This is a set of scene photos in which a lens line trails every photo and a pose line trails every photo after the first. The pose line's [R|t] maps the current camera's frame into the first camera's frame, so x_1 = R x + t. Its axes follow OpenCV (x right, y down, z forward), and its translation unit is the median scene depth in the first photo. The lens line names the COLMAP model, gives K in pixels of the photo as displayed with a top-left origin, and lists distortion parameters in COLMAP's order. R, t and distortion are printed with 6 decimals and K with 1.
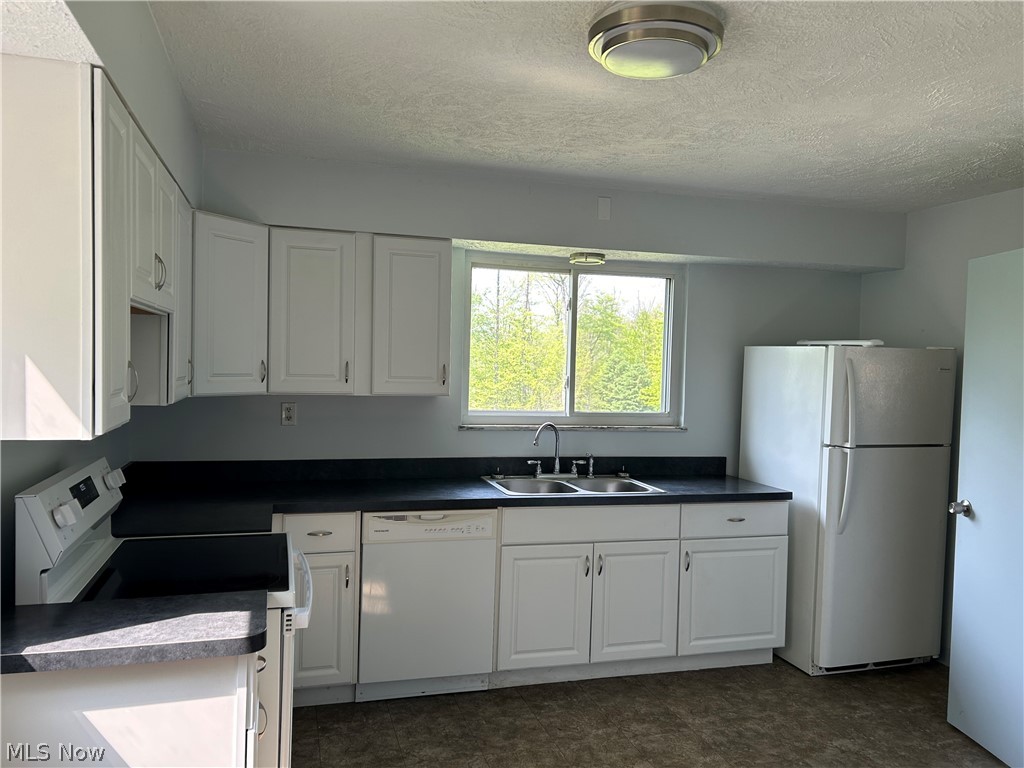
lens RADIAL K [[774.6, 0, 505.1], [0, 774.6, 391.4], [0, 0, 1]] dist [0.067220, -0.056816]
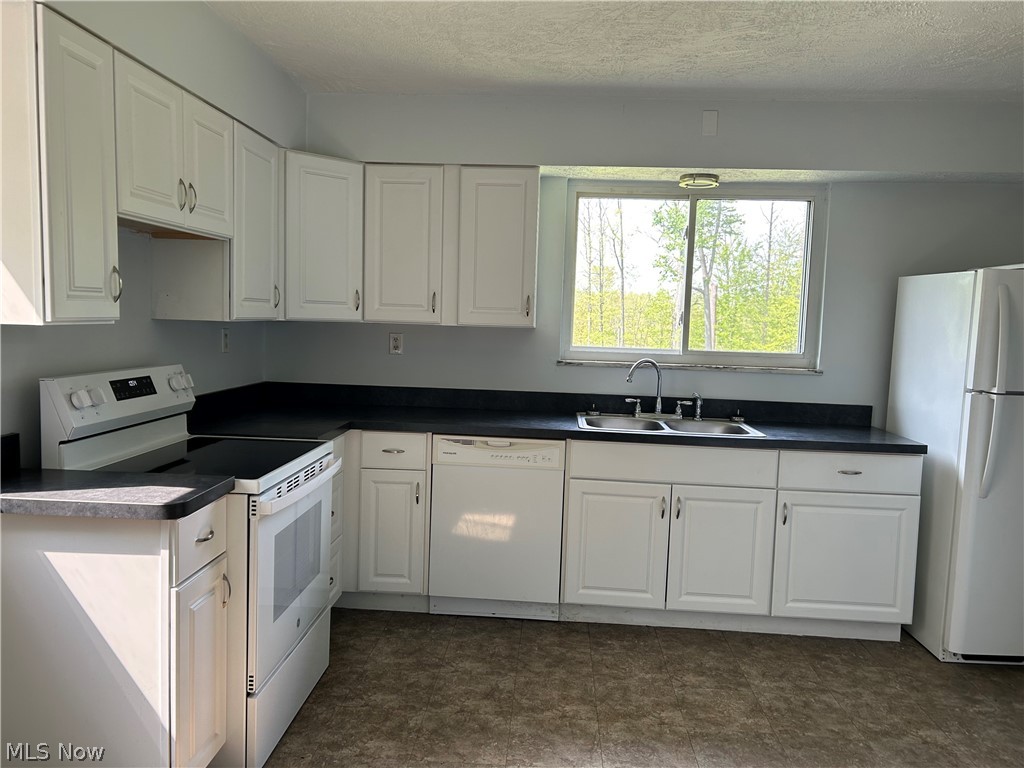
lens RADIAL K [[774.6, 0, 503.2], [0, 774.6, 383.3], [0, 0, 1]] dist [0.067220, -0.056816]
pose [[0.940759, 0.033758, -0.337390, 0.239508], [-0.020435, 0.998868, 0.042964, 0.037807], [0.338458, -0.033524, 0.940384, 0.052028]]
